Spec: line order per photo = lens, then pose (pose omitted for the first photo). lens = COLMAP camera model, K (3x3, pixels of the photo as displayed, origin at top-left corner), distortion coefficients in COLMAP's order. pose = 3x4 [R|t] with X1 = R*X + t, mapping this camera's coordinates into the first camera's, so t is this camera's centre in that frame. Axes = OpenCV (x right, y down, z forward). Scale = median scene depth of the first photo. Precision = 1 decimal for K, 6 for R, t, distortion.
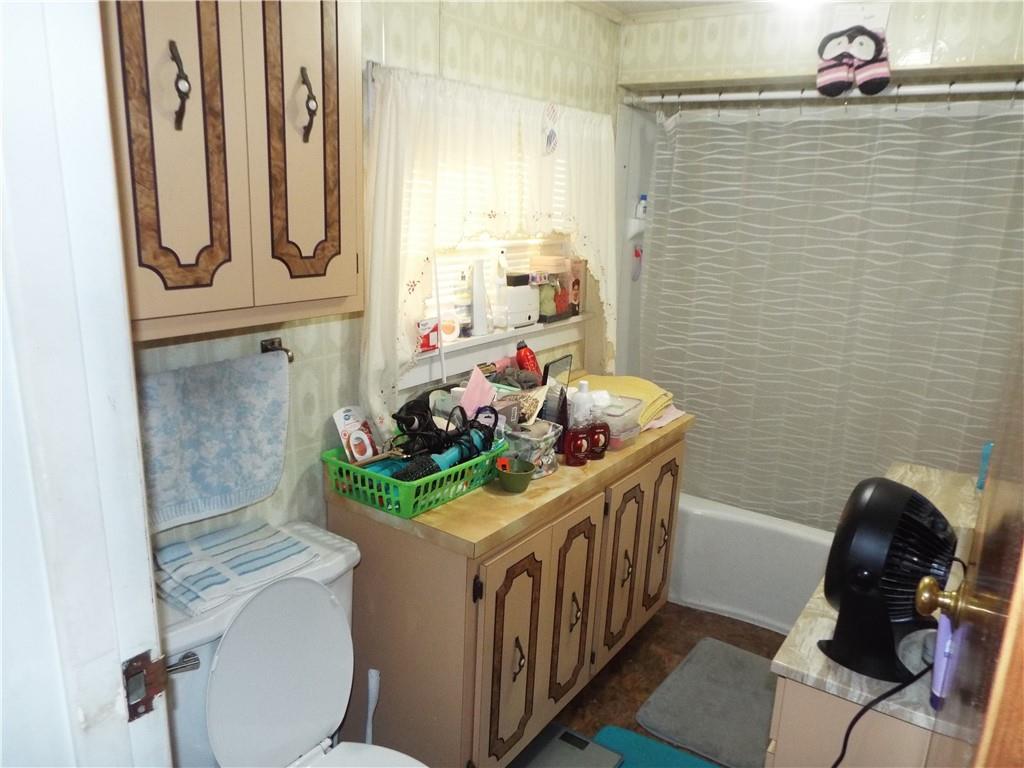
lens RADIAL K [[747.3, 0, 516.4], [0, 747.3, 391.9], [0, 0, 1]] dist [-0.005609, 0.001229]
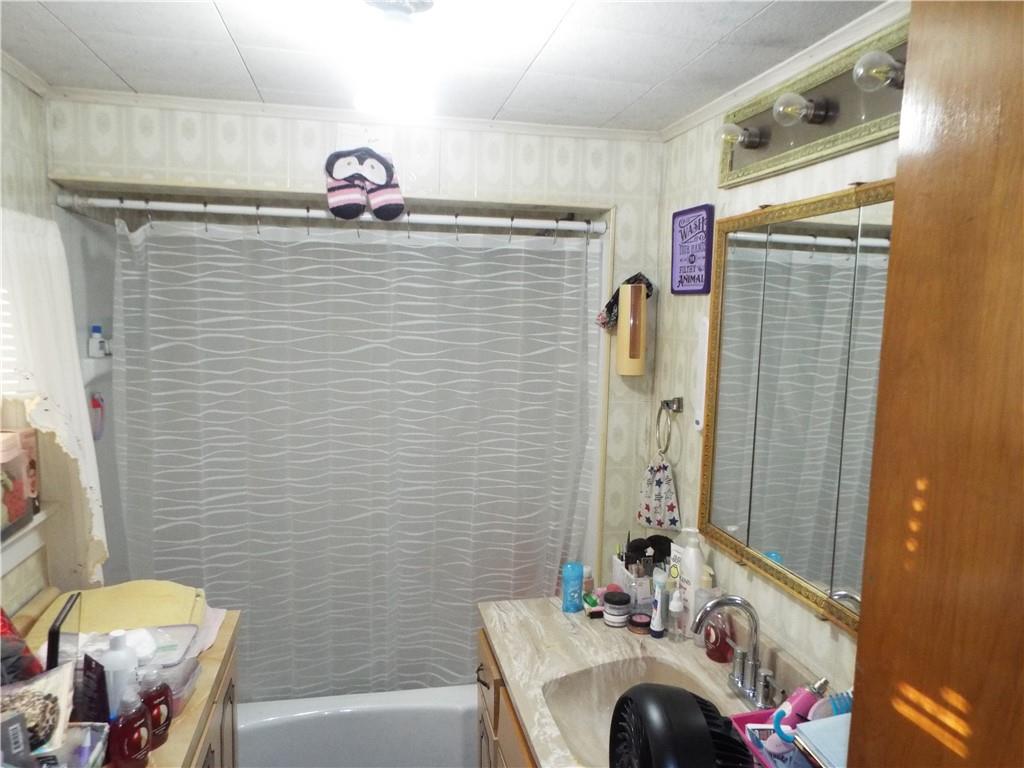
lens RADIAL K [[747.3, 0, 516.4], [0, 747.3, 391.9], [0, 0, 1]] dist [-0.005609, 0.001229]
pose [[0.687172, -0.100654, 0.719488, -0.097291], [0.189574, 0.980887, -0.043836, -0.105101], [-0.701324, 0.166519, 0.693120, 0.247731]]
